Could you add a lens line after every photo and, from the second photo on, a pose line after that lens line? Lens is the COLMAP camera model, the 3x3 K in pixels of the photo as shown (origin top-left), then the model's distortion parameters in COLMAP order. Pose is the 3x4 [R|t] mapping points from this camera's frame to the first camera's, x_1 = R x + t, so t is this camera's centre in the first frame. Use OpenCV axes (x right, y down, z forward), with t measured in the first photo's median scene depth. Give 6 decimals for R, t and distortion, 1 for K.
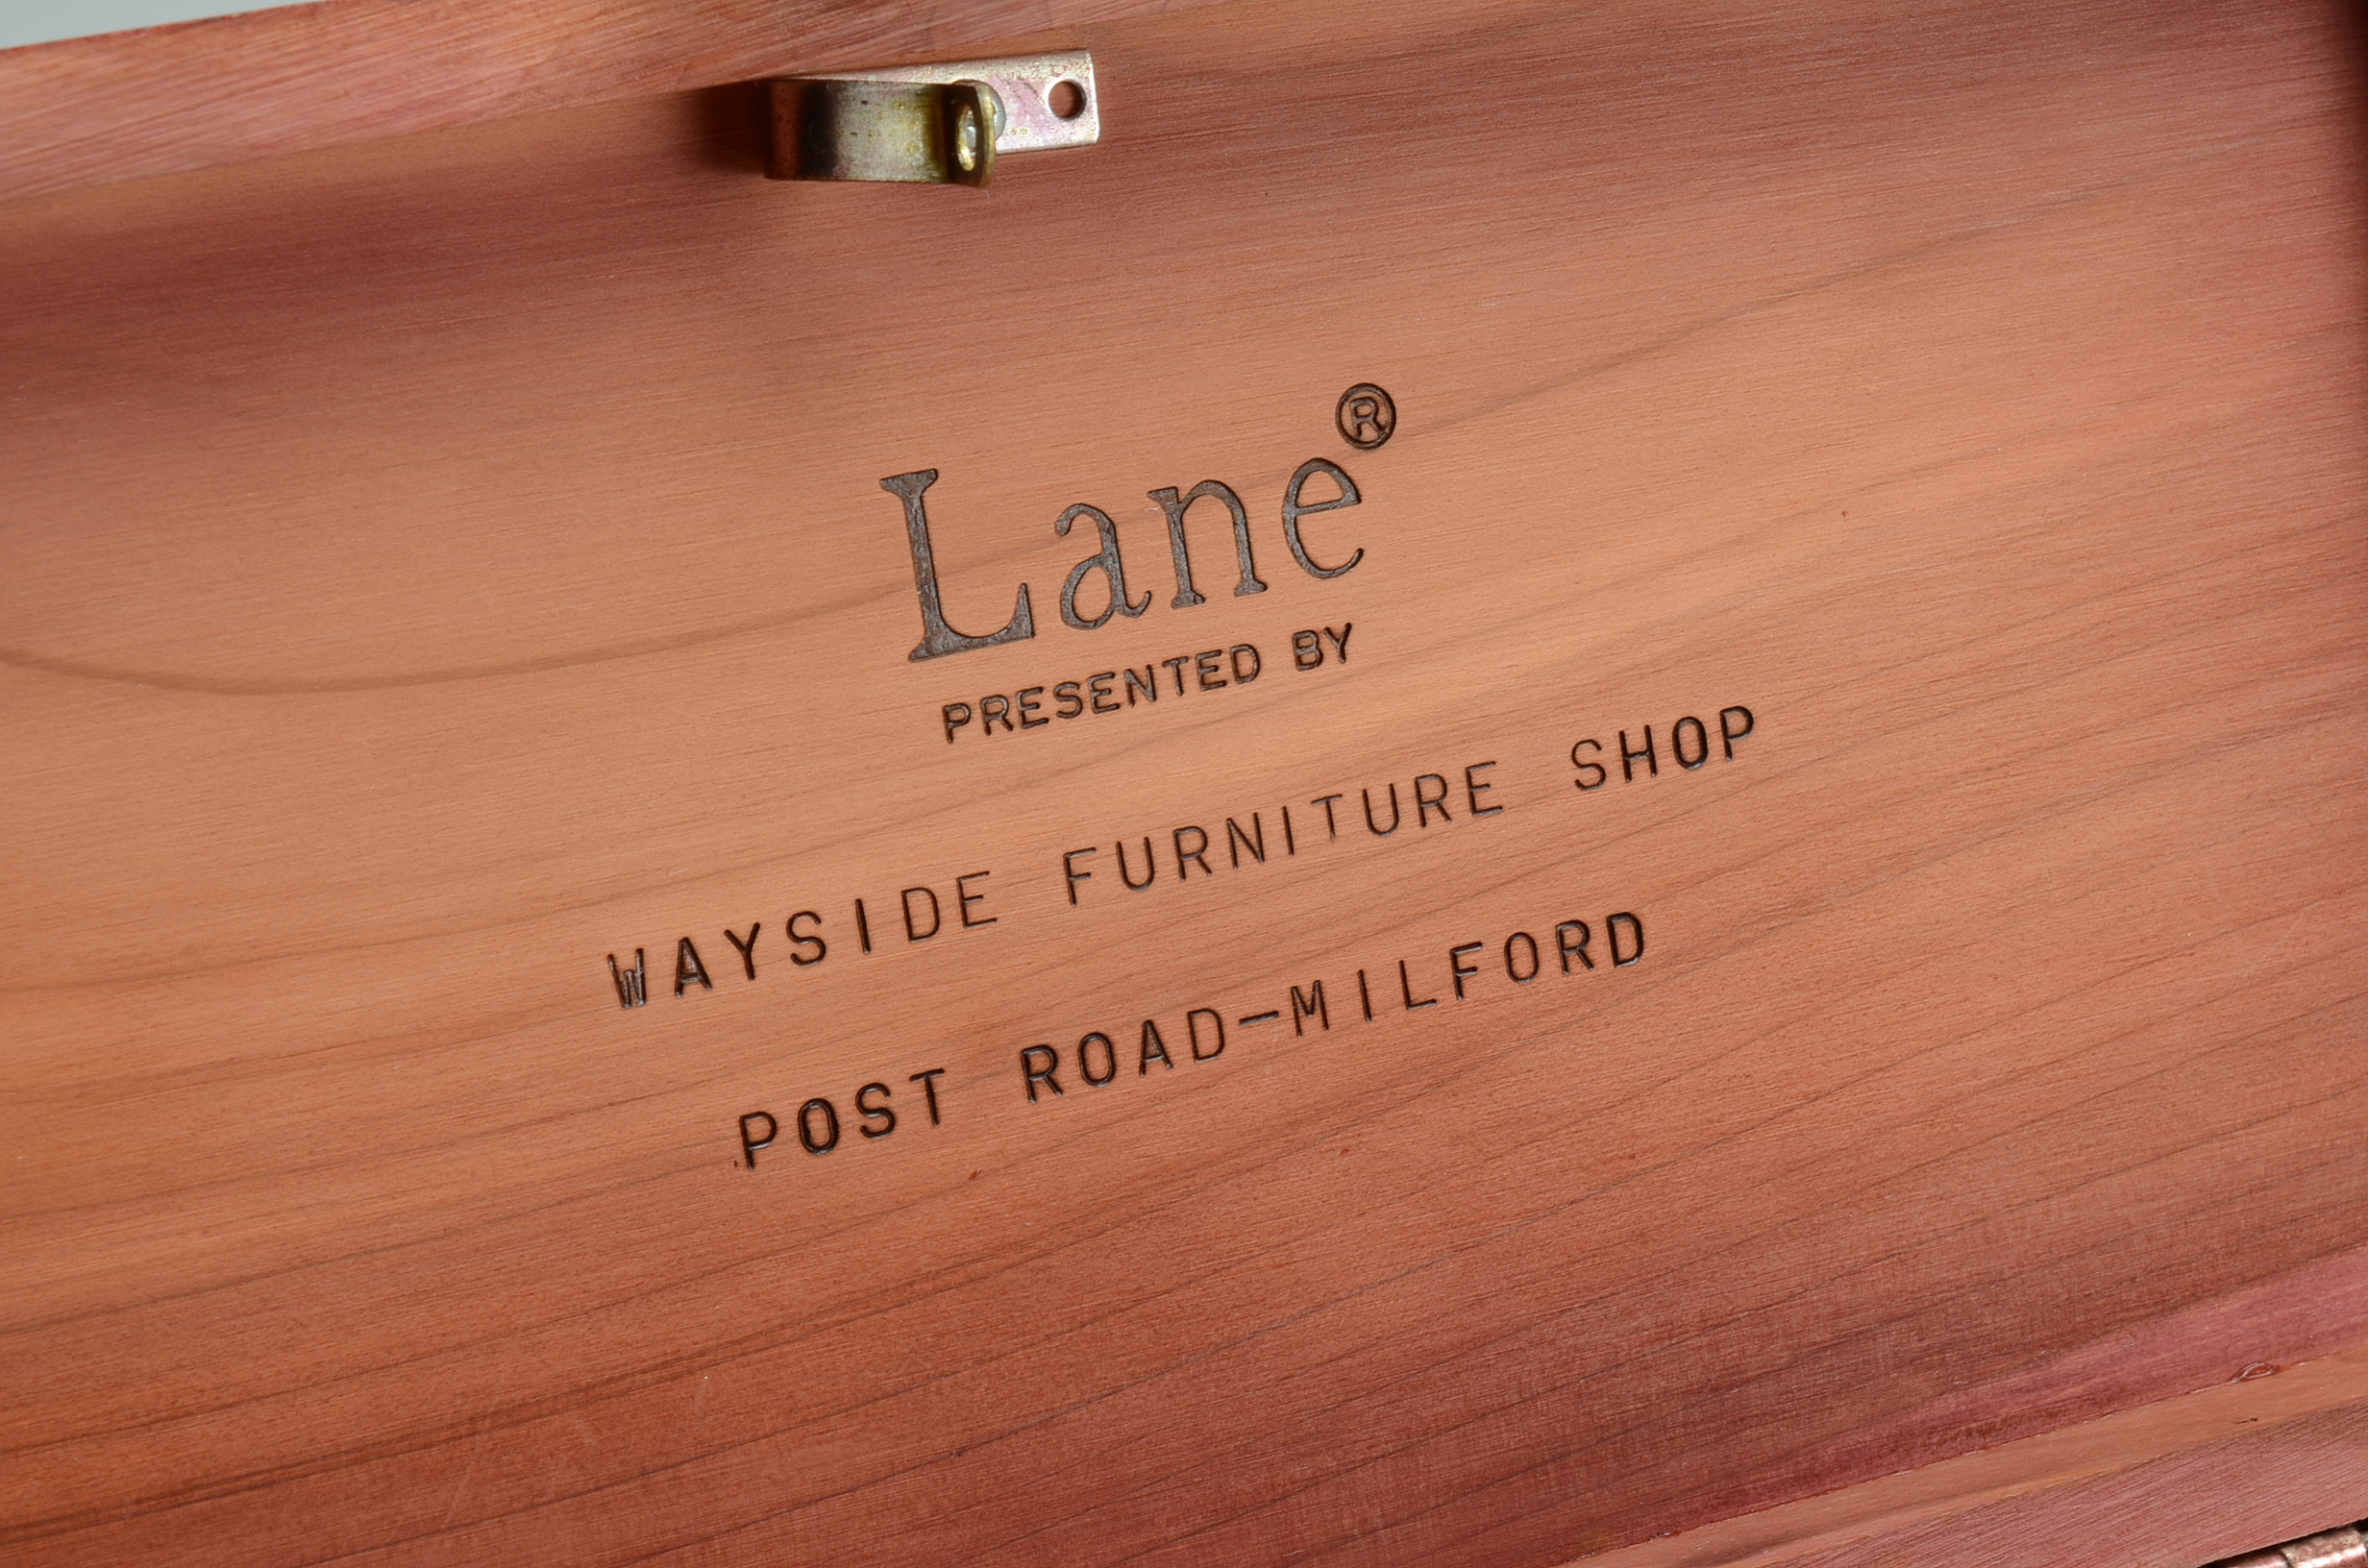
lens RADIAL K [[5489.2, 0, 1184.0], [0, 5489.2, 784.0], [0, 0, 1]] dist [0.089169, 0.184789]
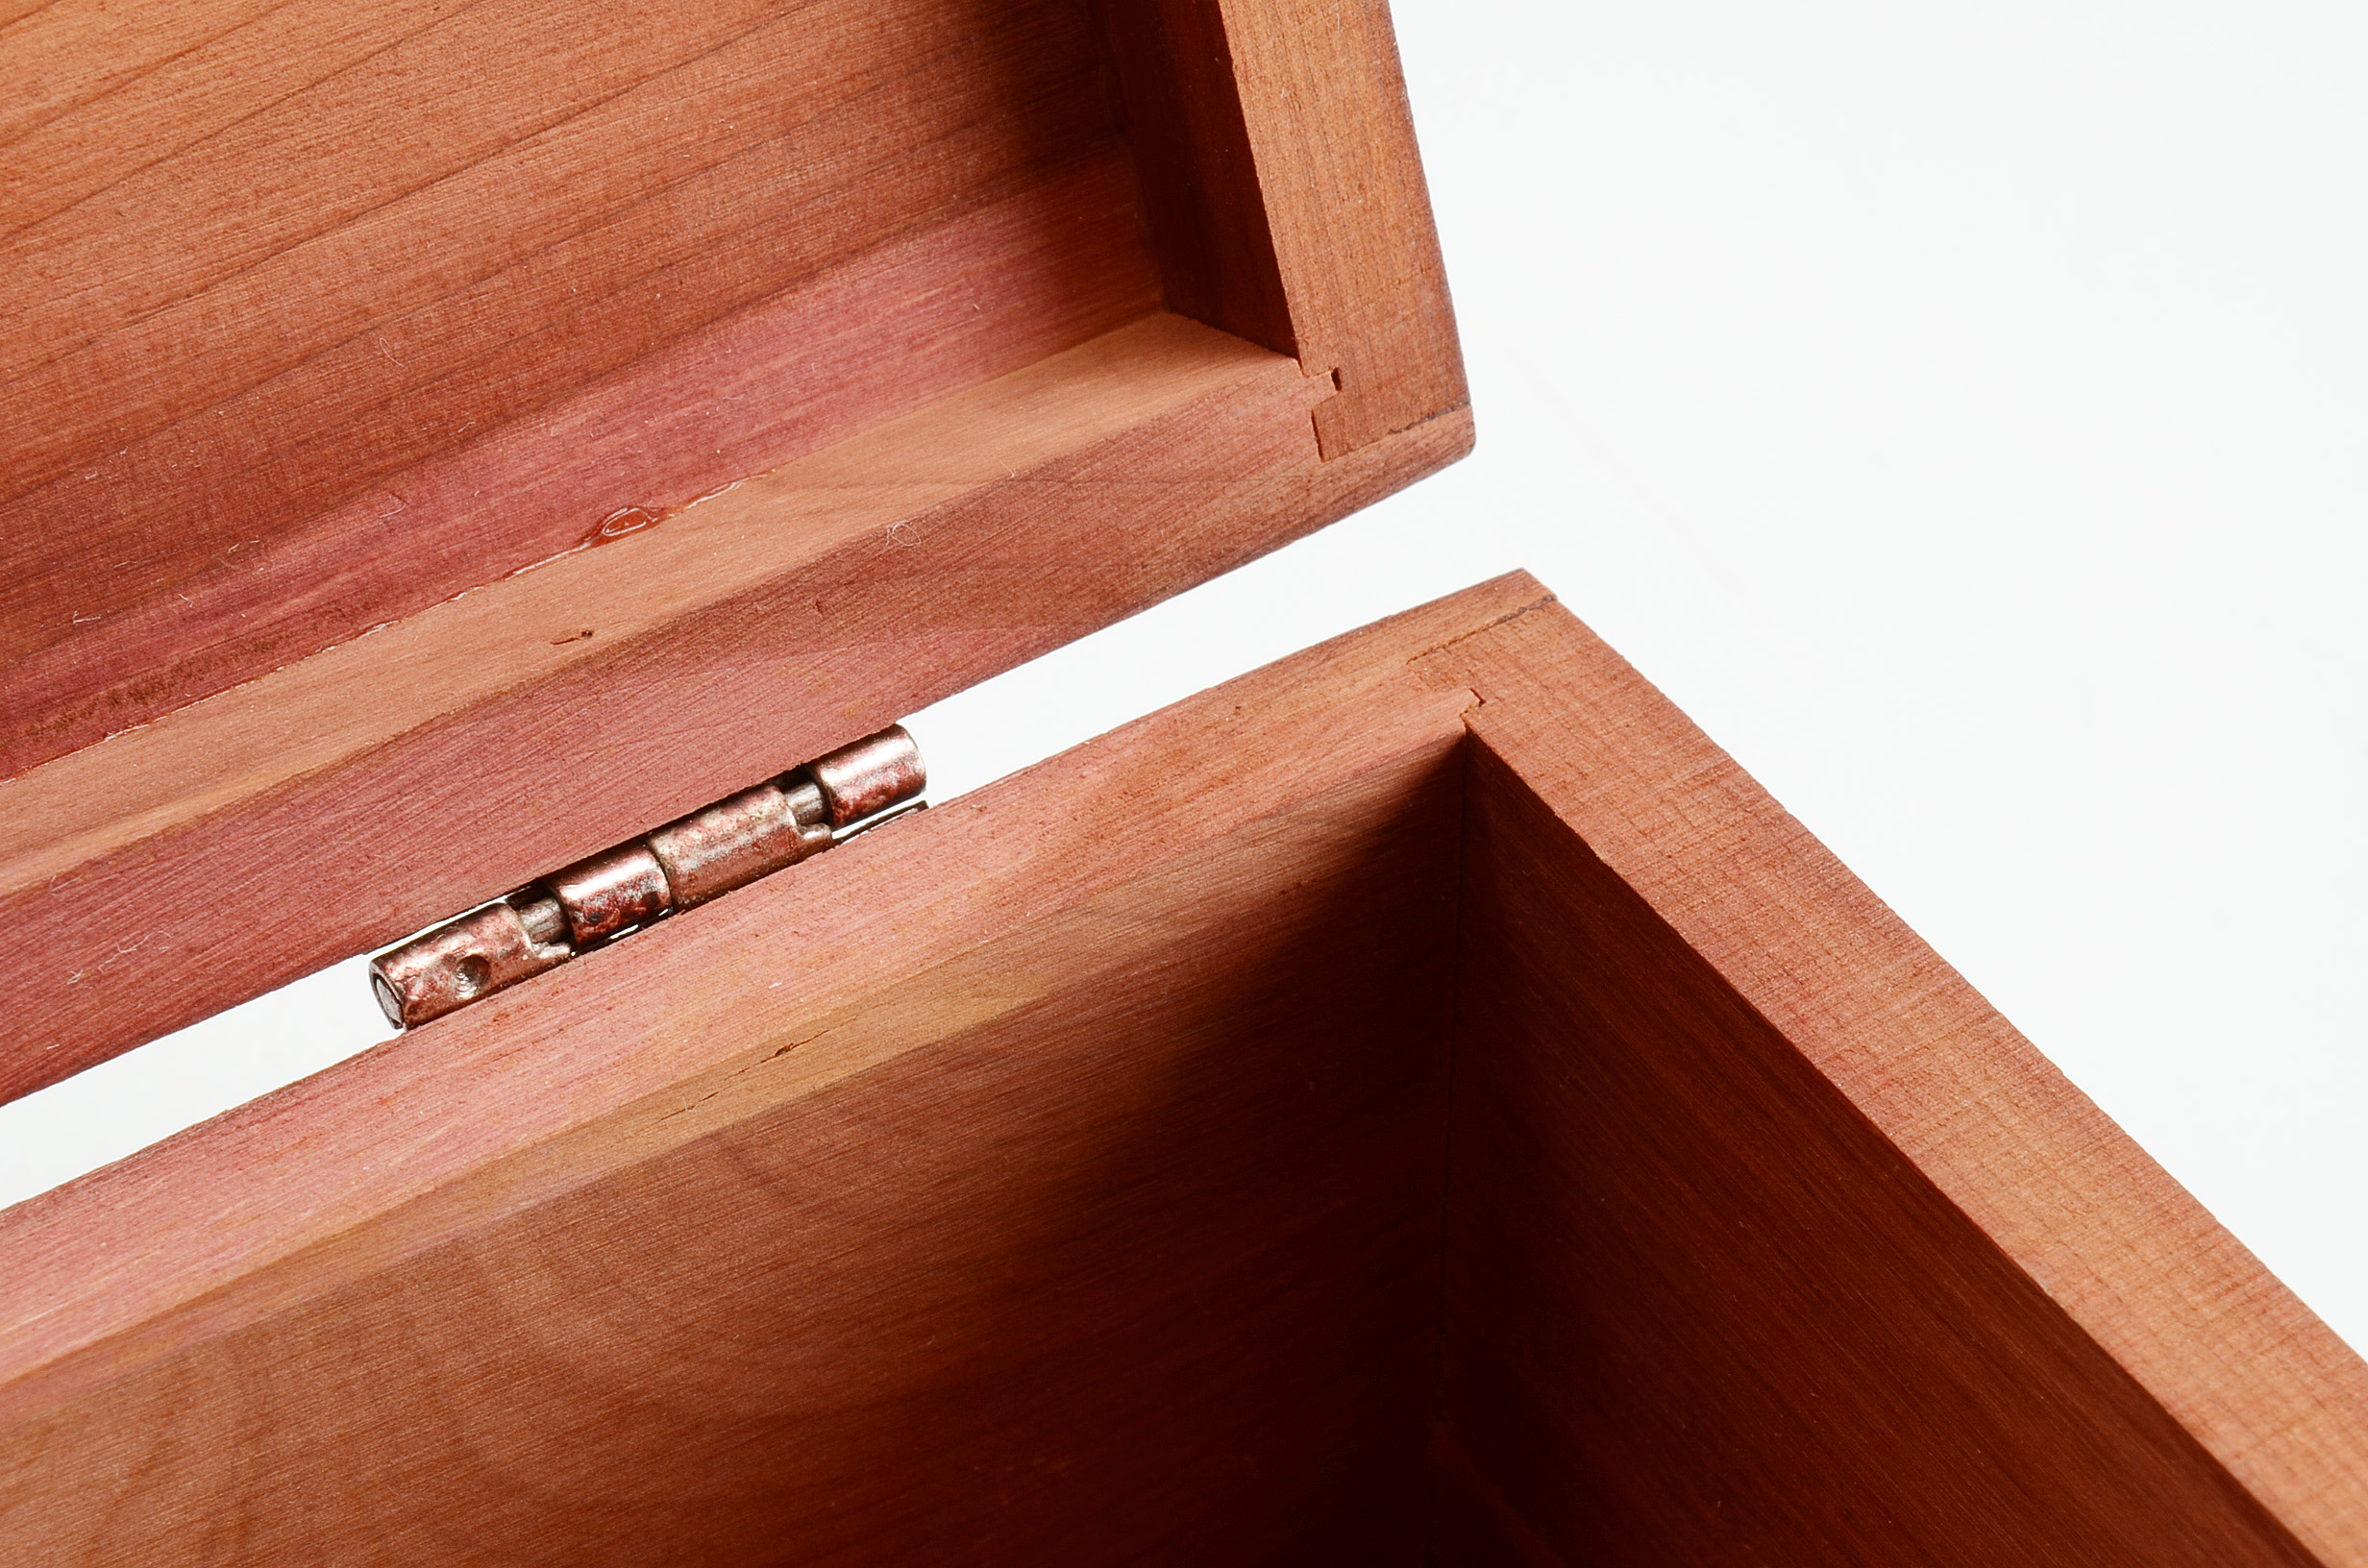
lens RADIAL K [[5489.2, 0, 1184.0], [0, 5489.2, 784.0], [0, 0, 1]] dist [0.089169, 0.184789]
pose [[0.985913, -0.107675, 0.127989, 0.187374], [0.072341, 0.964459, 0.254137, -0.014543], [-0.150804, -0.241299, 0.958662, 0.440904]]
